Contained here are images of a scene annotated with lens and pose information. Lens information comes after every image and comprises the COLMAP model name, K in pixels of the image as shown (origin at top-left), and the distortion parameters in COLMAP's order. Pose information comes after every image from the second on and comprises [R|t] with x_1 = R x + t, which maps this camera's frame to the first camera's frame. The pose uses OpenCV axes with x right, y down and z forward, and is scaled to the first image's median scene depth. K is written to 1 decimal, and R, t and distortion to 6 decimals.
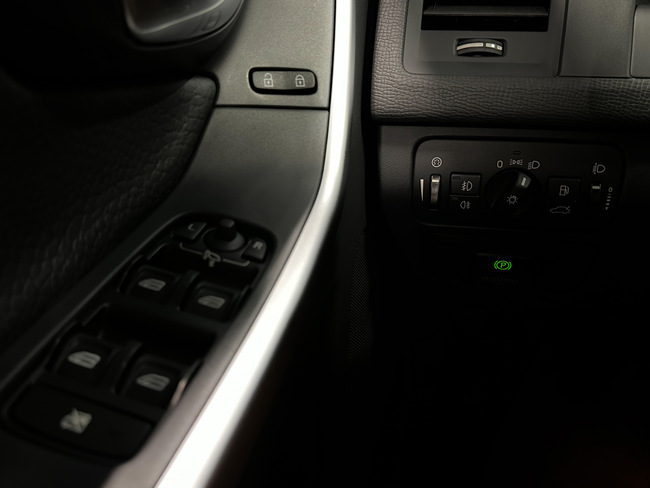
lens RADIAL K [[588.9, 0, 325.0], [0, 588.9, 244.0], [0, 0, 1]] dist [0.094794, -0.002865]
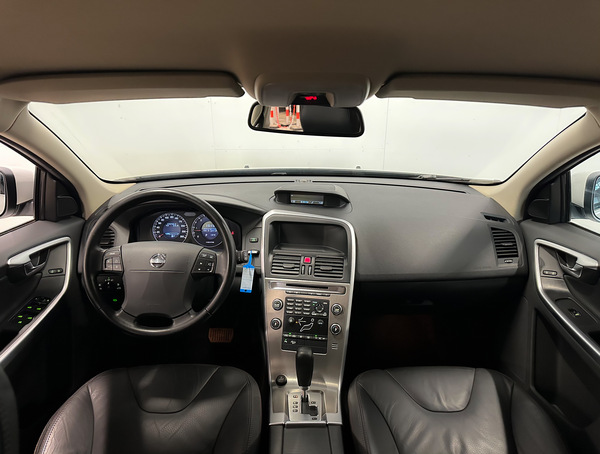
lens RADIAL K [[418.3, 0, 300.0], [0, 418.3, 227.0], [0, 0, 1]] dist [0.108132, -0.155802]
pose [[0.957031, -0.059715, 0.283769, 1.071103], [0.107486, 0.981911, -0.155876, 0.202511], [-0.269328, 0.179679, 0.946138, -3.673433]]
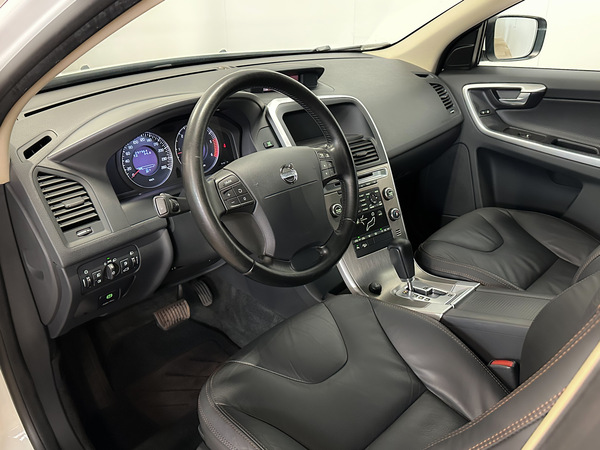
lens RADIAL K [[543.6, 0, 300.0], [0, 543.6, 225.0], [0, 0, 1]] dist [0.094794, -0.002865]
pose [[0.452961, -0.344773, 0.822167, -1.769423], [0.412052, 0.898750, 0.149873, -0.386224], [-0.790594, 0.270889, 0.549163, -1.625867]]
